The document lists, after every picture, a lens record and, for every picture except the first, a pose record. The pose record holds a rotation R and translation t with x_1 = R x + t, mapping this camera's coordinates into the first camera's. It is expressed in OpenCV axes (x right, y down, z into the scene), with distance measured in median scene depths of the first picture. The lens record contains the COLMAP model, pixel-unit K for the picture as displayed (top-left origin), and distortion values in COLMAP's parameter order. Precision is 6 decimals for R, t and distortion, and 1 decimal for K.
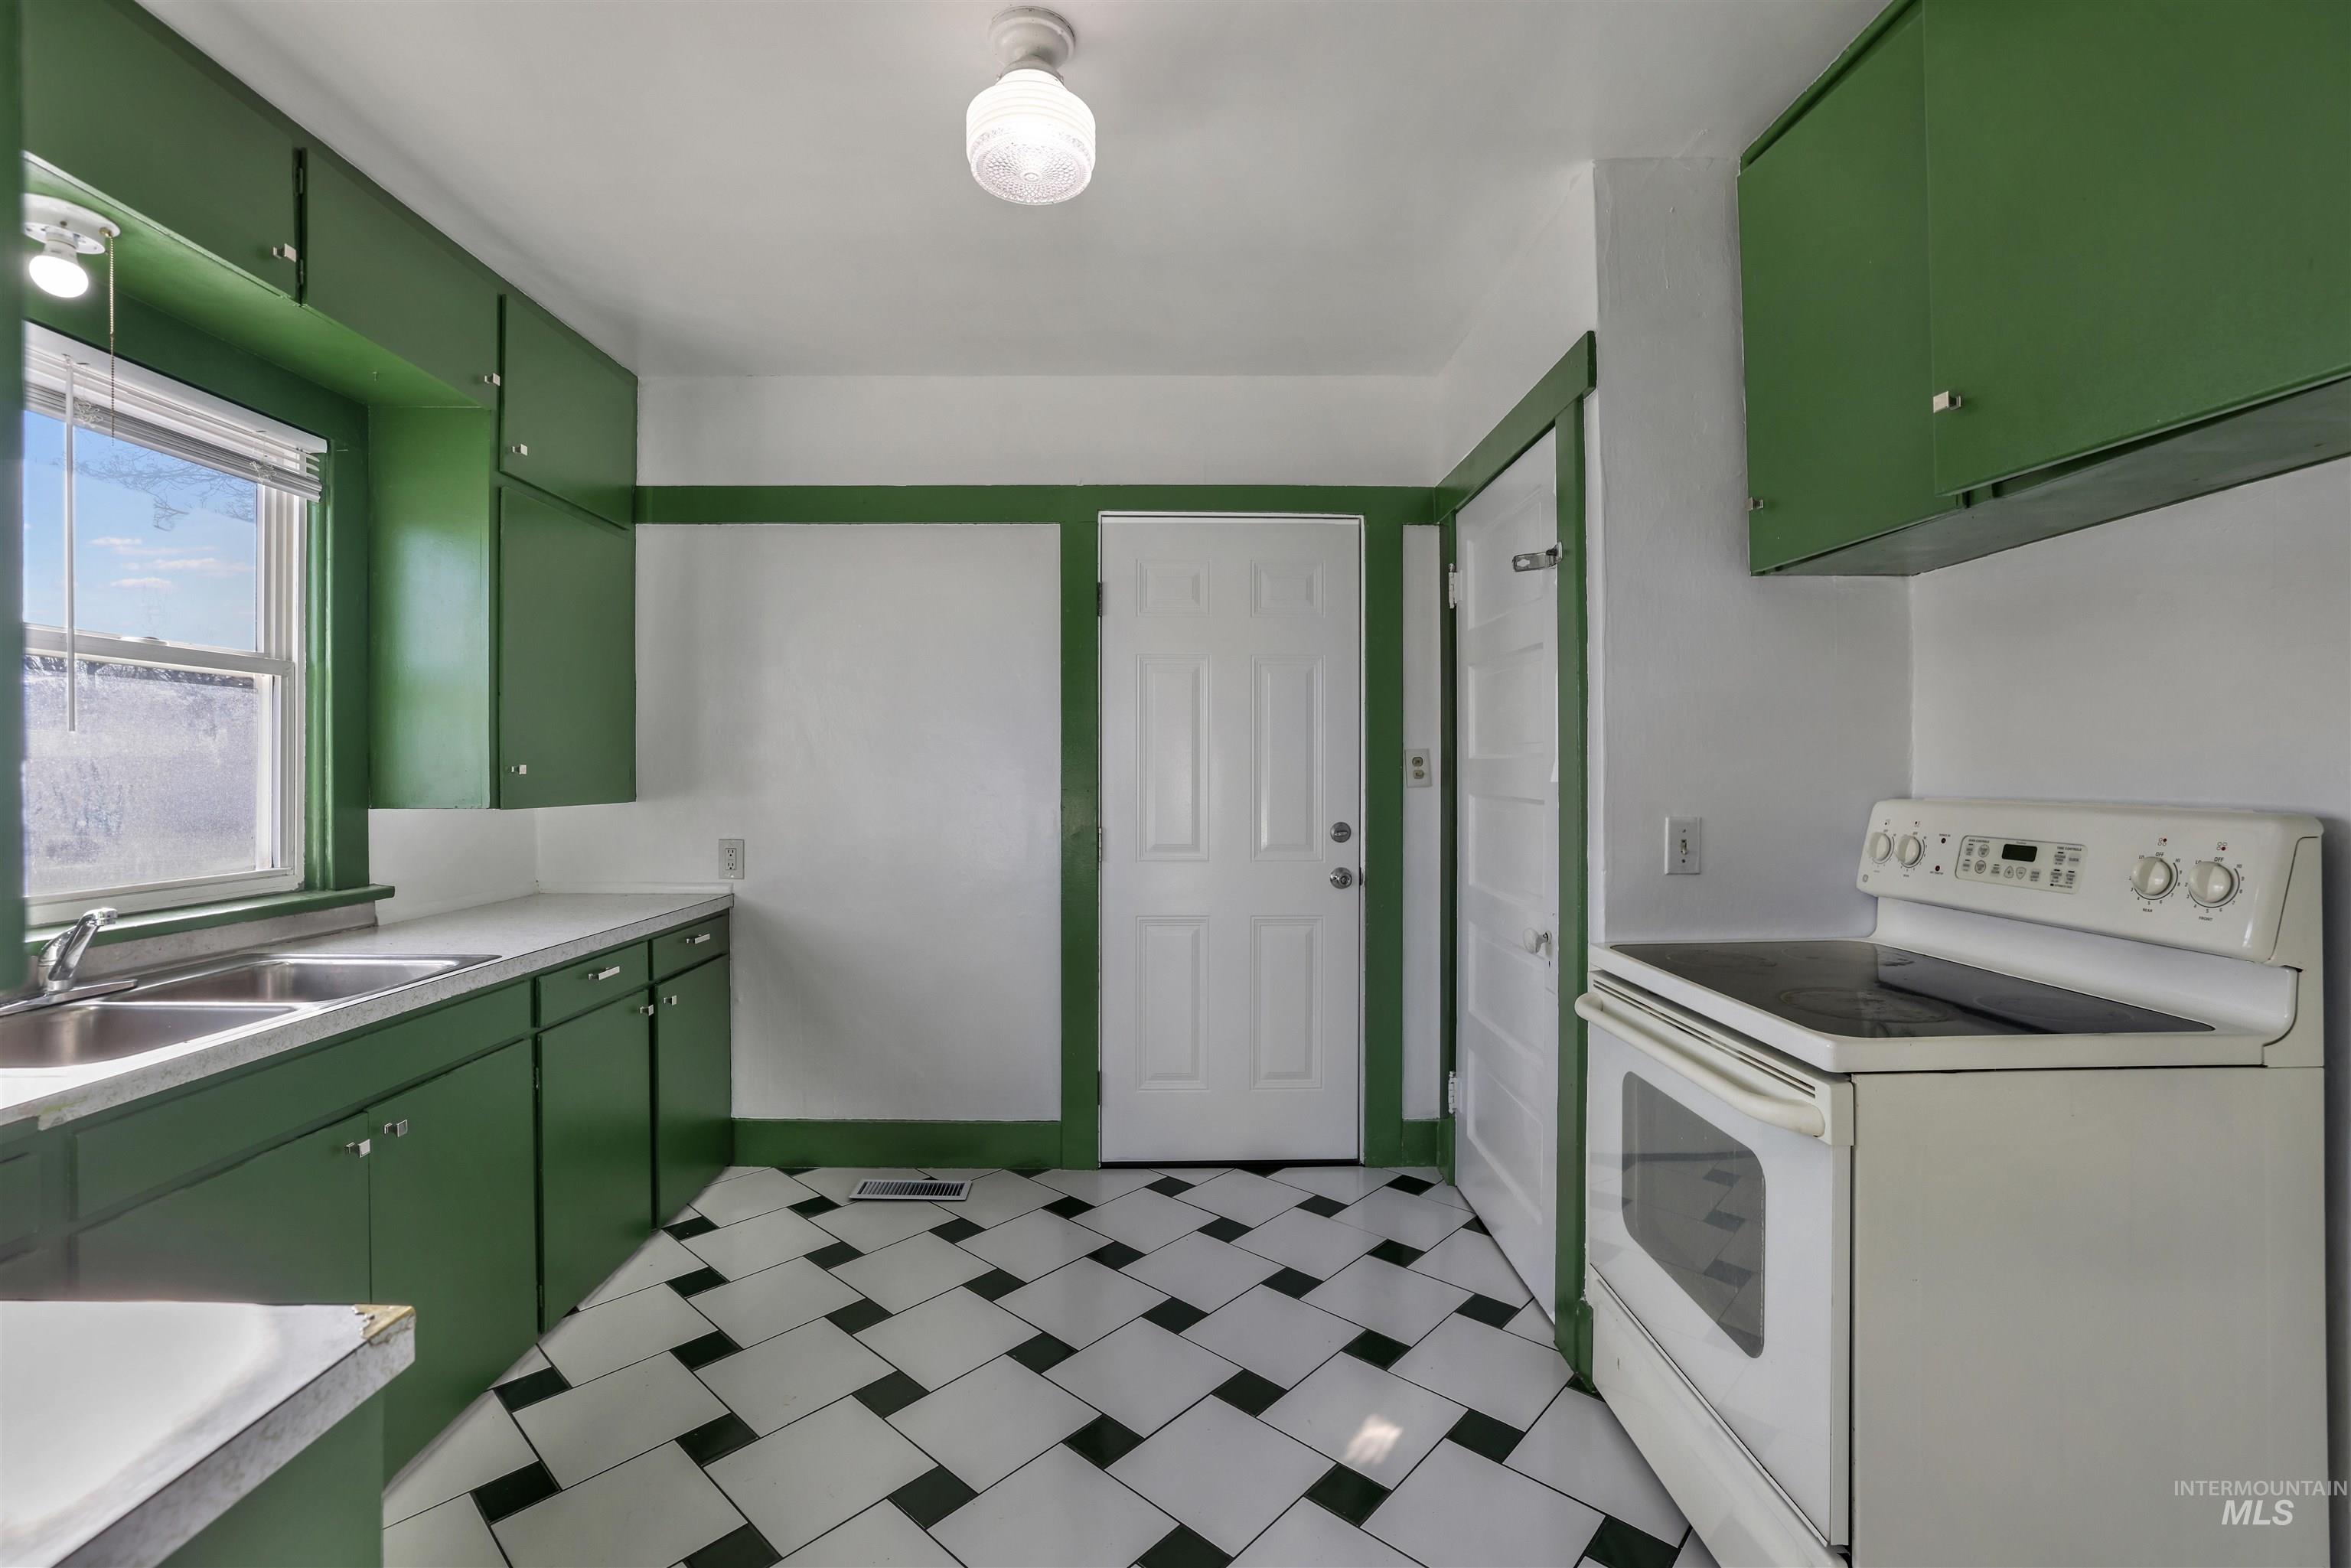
lens RADIAL K [[1049.2, 0, 1141.4], [0, 1049.2, 771.6], [0, 0, 1]] dist [-0.050108, 0.020333]
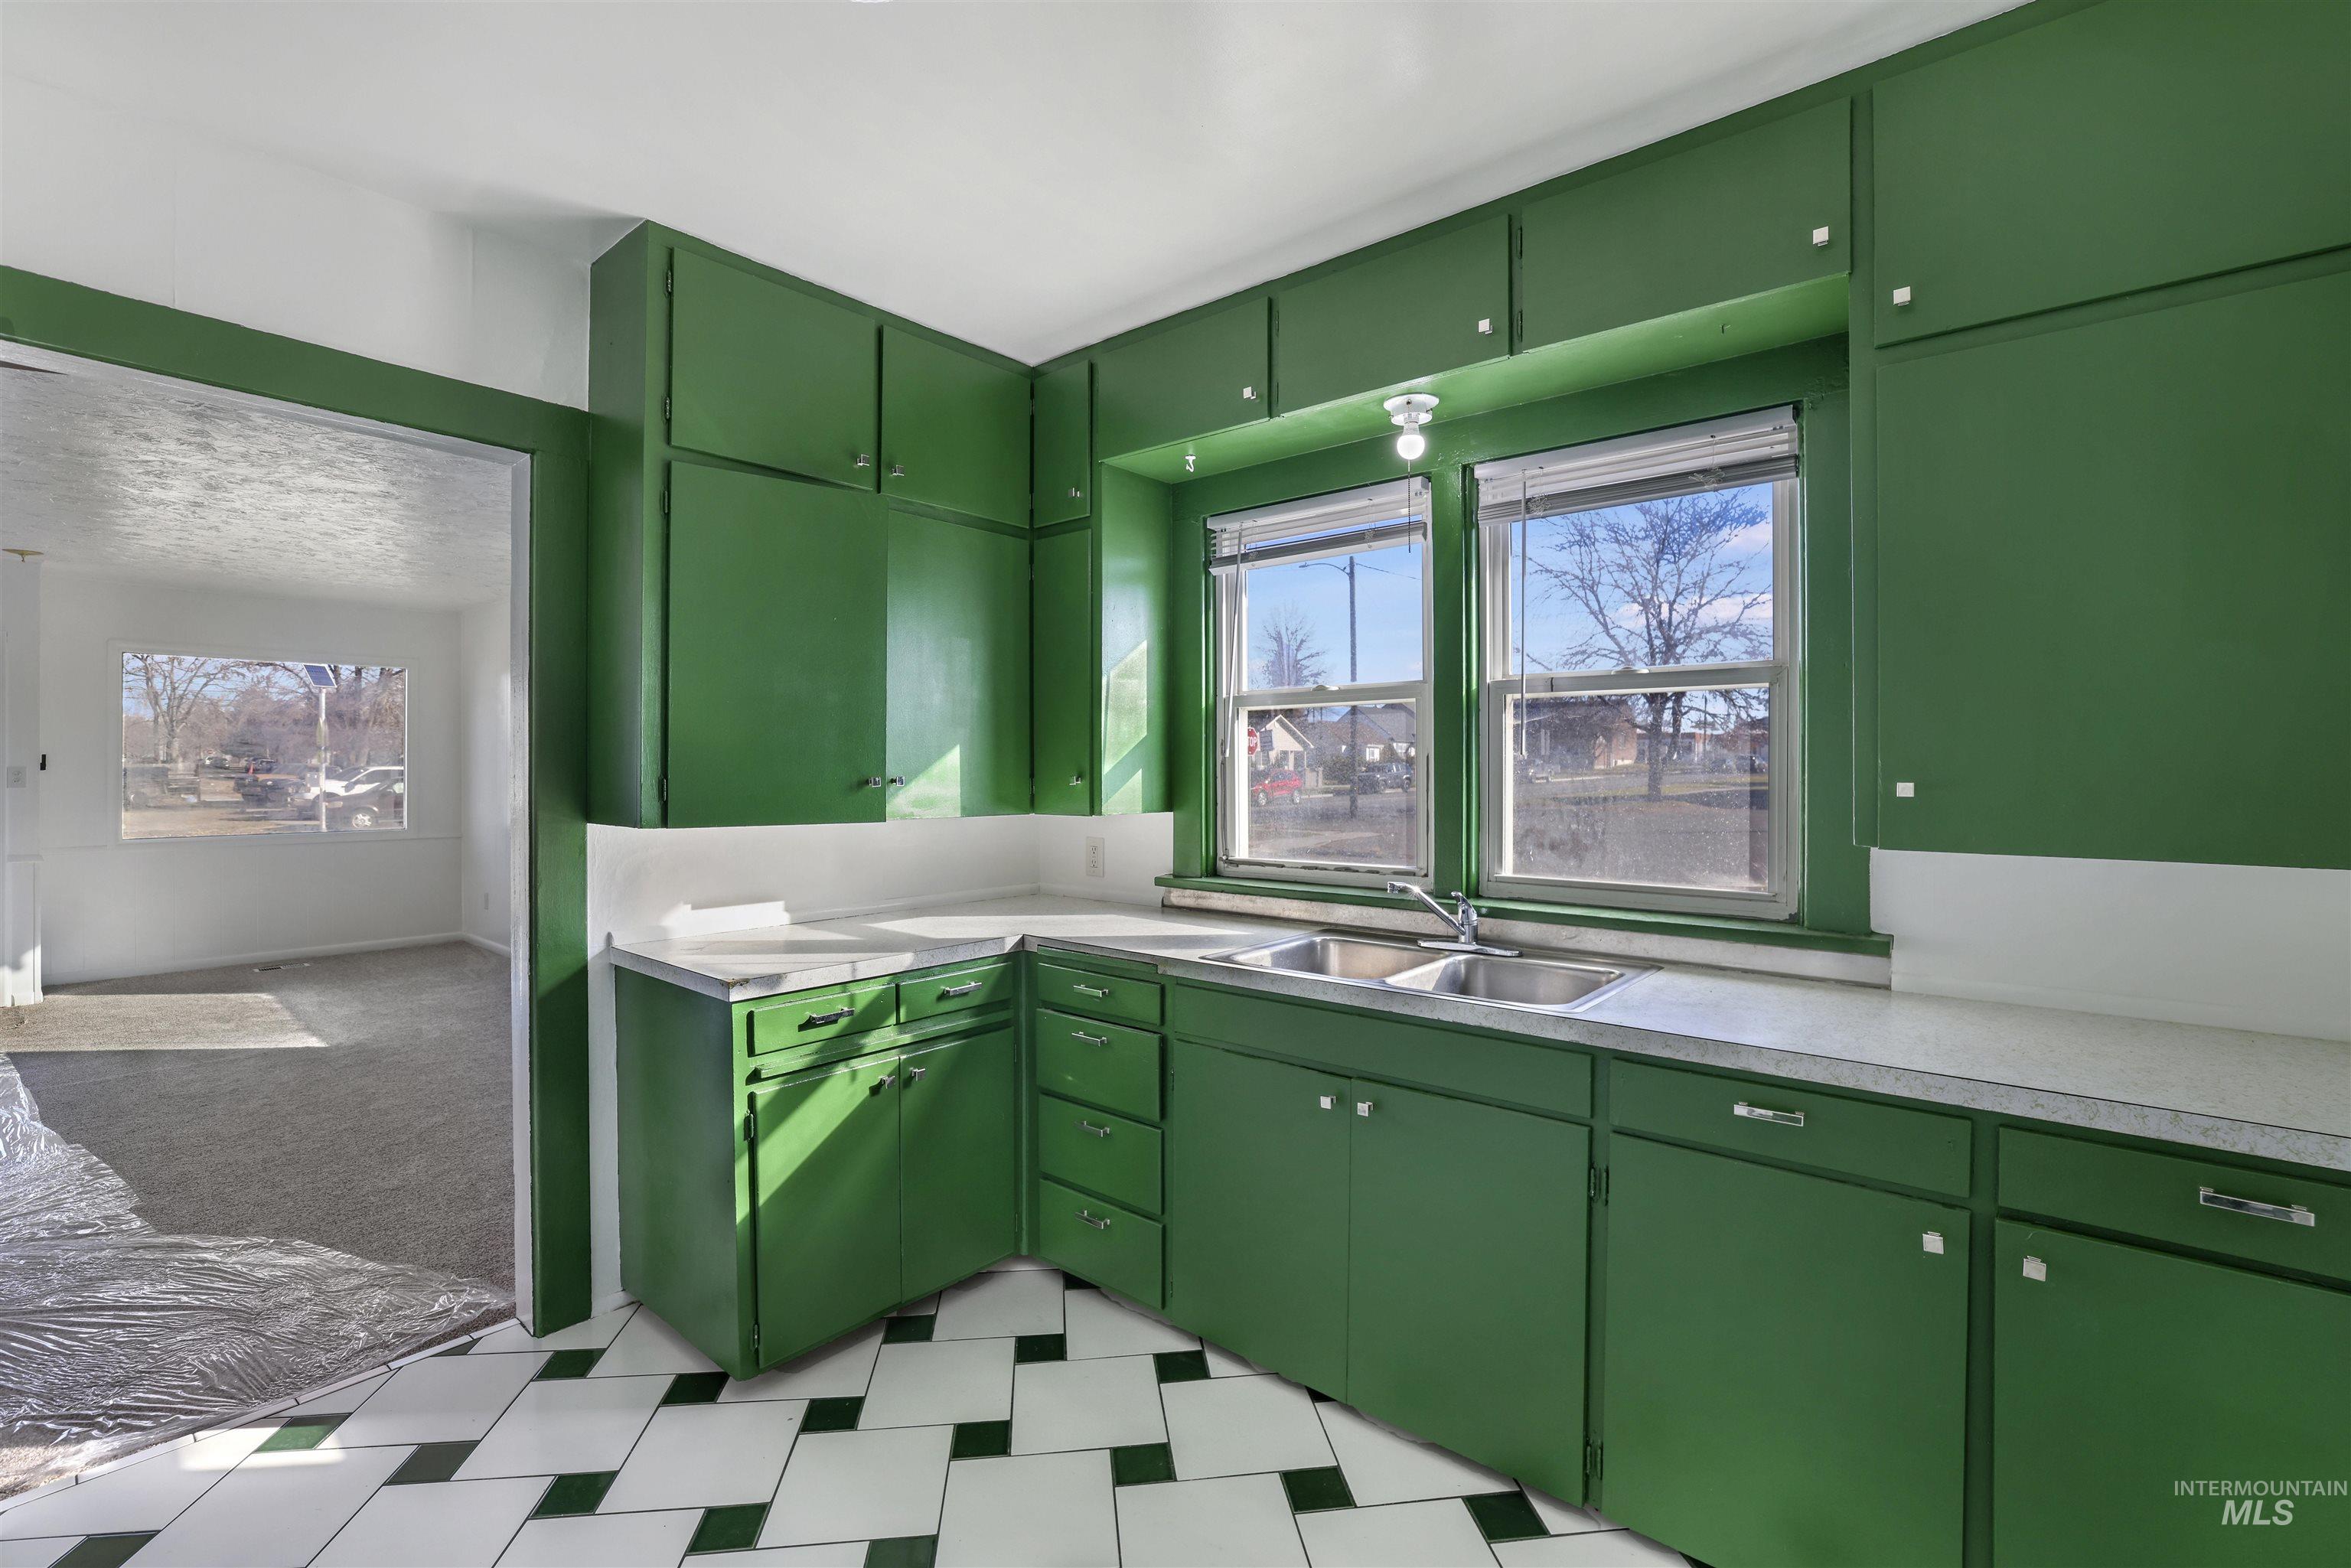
lens RADIAL K [[1037.6, 0, 1158.9], [0, 1037.6, 769.8], [0, 0, 1]] dist [-0.047581, 0.019584]
pose [[-0.645753, 0.001619, -0.763544, 0.201698], [-0.000808, 0.999996, 0.002803, -0.017480], [0.763546, 0.002427, -0.645749, 1.133090]]
